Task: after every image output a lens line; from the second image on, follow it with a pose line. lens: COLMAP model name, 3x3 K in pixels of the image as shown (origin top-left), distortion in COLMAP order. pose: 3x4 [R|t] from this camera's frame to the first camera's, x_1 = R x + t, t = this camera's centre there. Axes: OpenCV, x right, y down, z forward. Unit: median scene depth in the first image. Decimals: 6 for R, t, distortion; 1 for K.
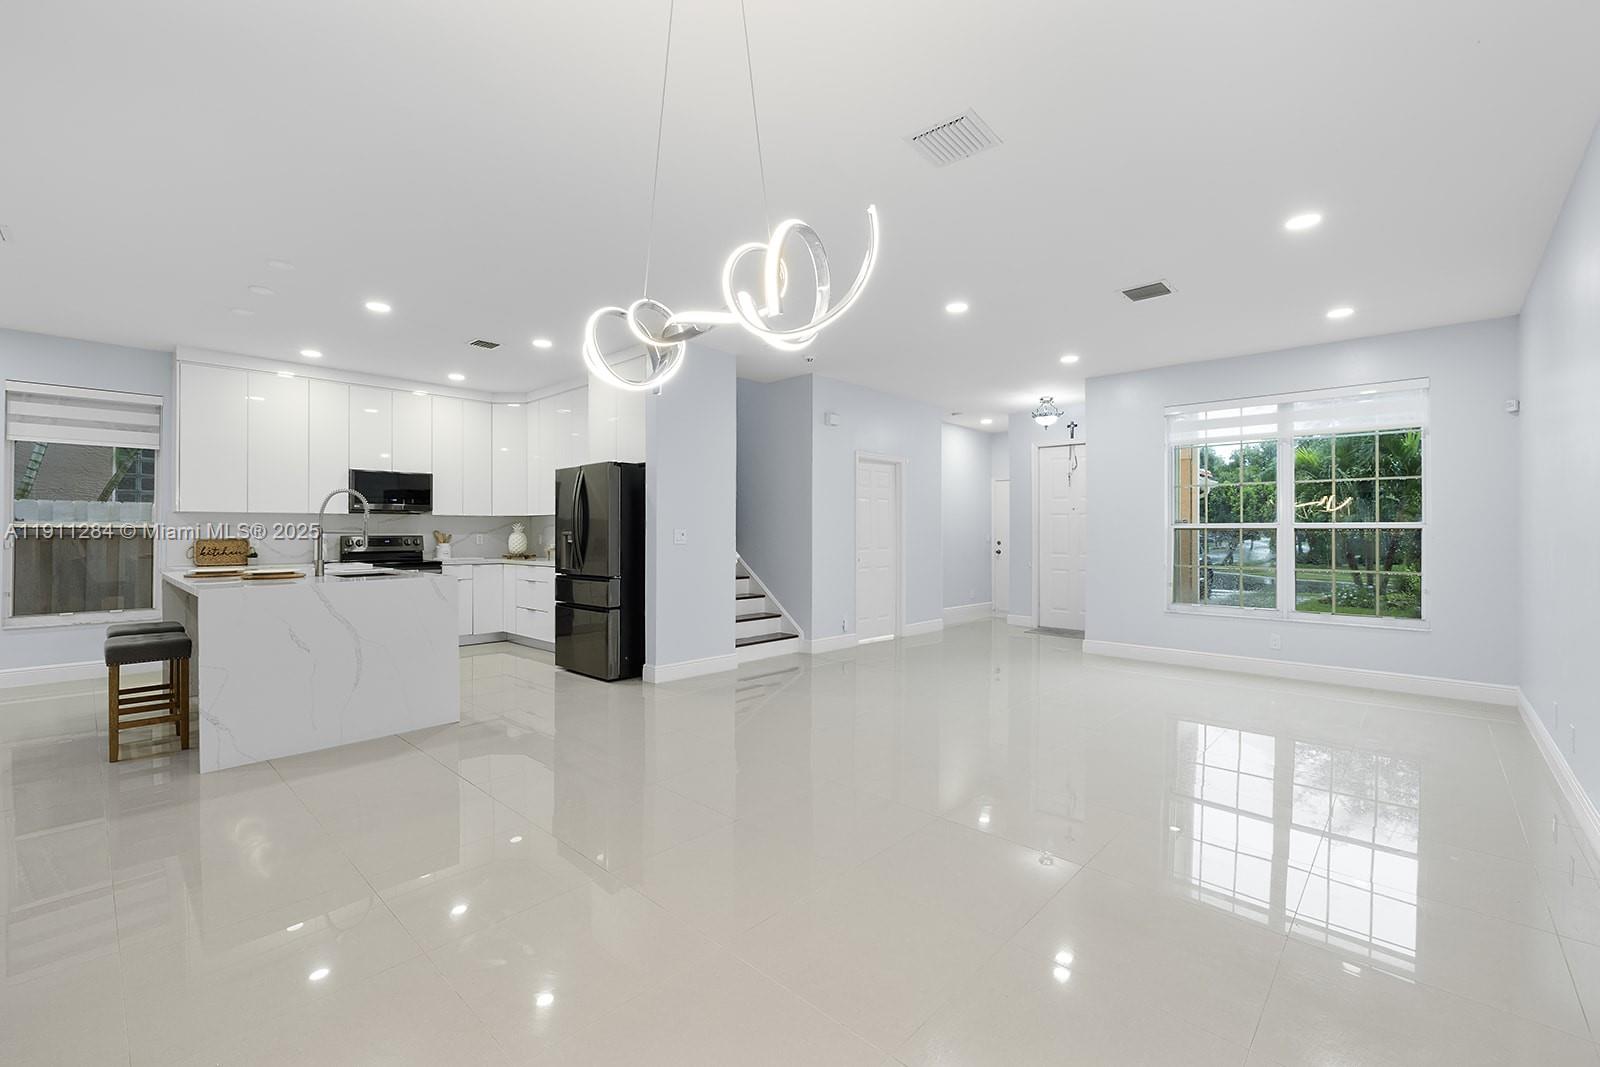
lens RADIAL K [[669.8, 0, 800.0], [0, 669.8, 533.5], [0, 0, 1]] dist [-0.002743, -0.000458]
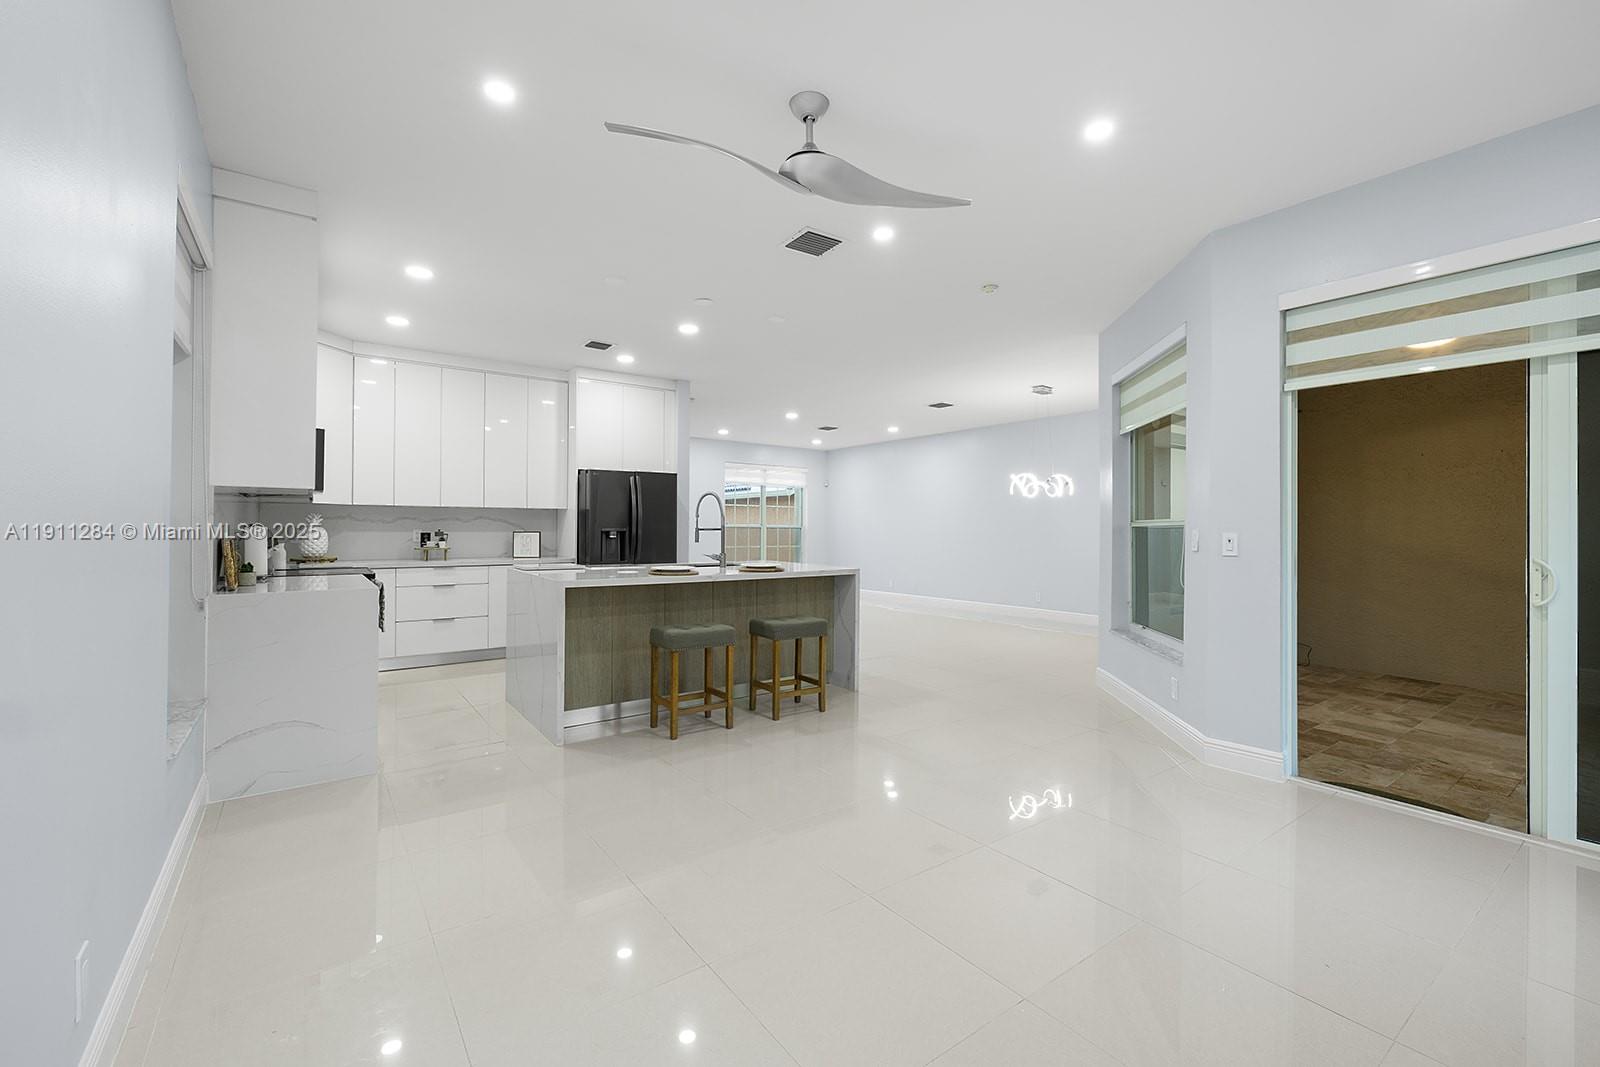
lens RADIAL K [[677.1, 0, 796.0], [0, 677.1, 537.0], [0, 0, 1]] dist [-0.002457, -0.000679]
pose [[0.190870, -0.009177, 0.981572, -1.317539], [-0.006594, 0.999922, 0.010631, -0.002105], [-0.981593, -0.008502, 0.190794, 0.463430]]
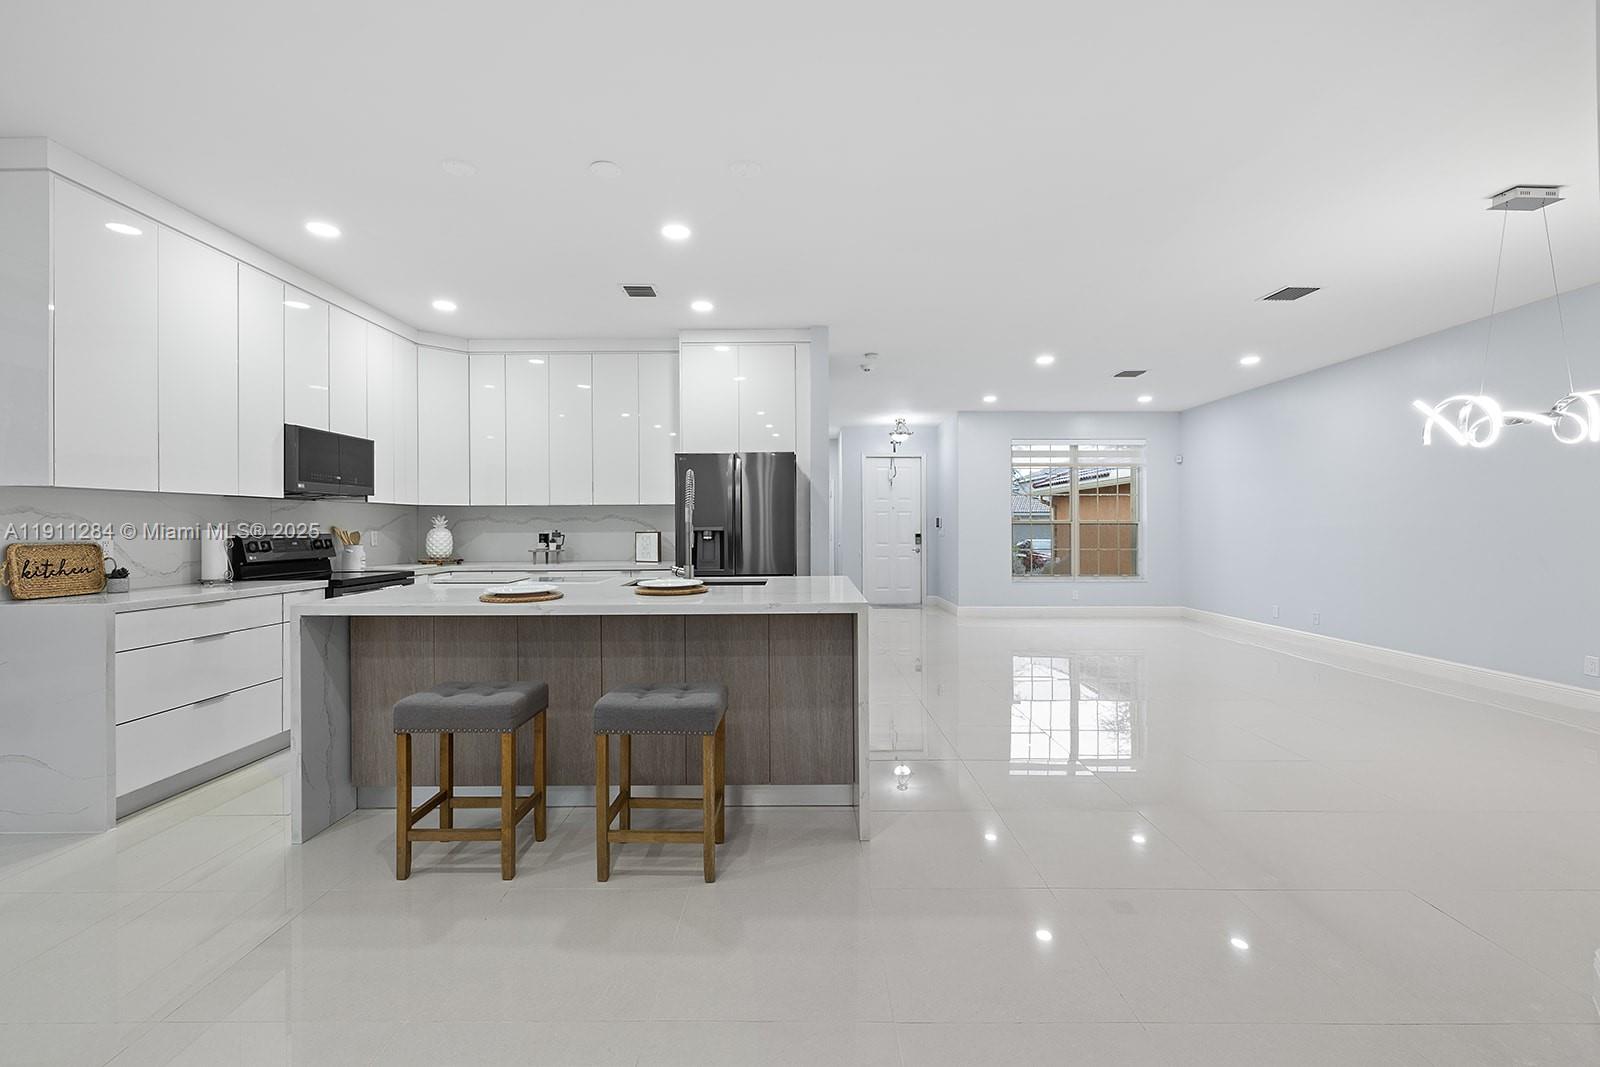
lens RADIAL K [[669.8, 0, 800.0], [0, 669.8, 533.5], [0, 0, 1]] dist [-0.002743, -0.000458]
pose [[0.732310, -0.008650, 0.680917, -0.799357], [0.002952, 0.999950, 0.009528, -0.002147], [-0.680965, -0.004968, 0.732299, 0.265462]]
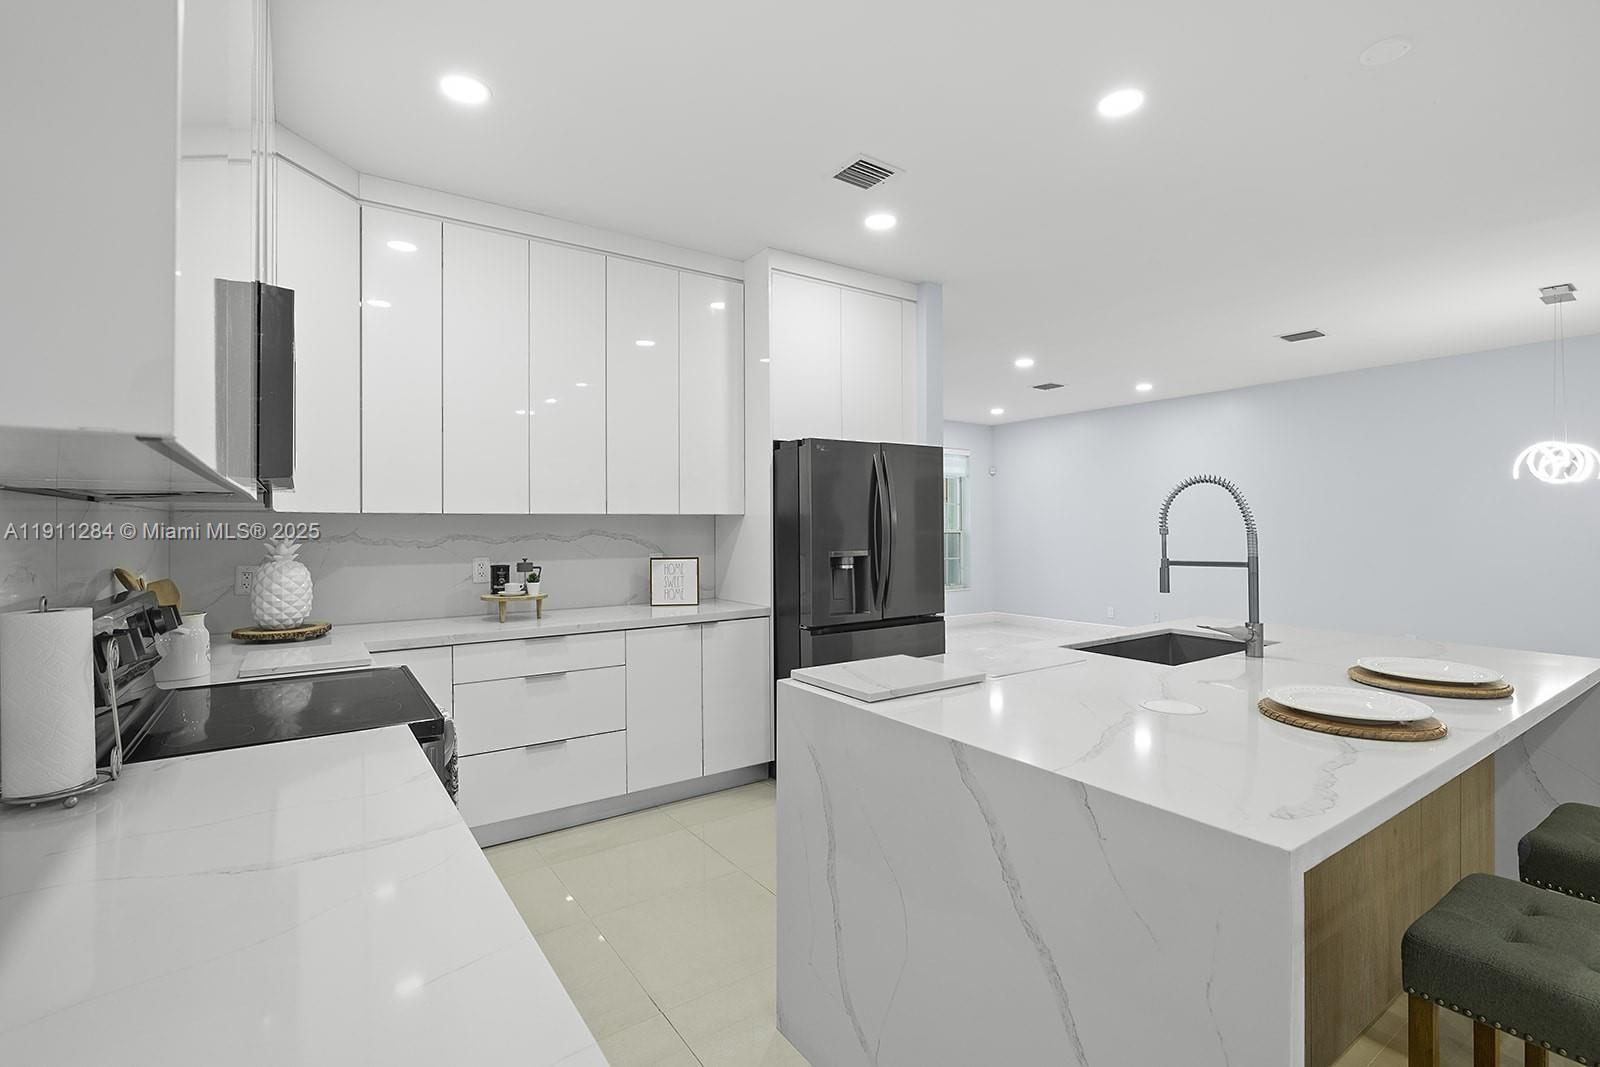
lens RADIAL K [[732.8, 0, 797.0], [0, 732.8, 533.8], [0, 0, 1]] dist [-0.009511, 0.000019]
pose [[0.214924, -0.009266, 0.976587, -0.921867], [0.004368, 0.999954, 0.008526, -0.022138], [-0.976621, 0.002433, 0.214954, 0.863148]]
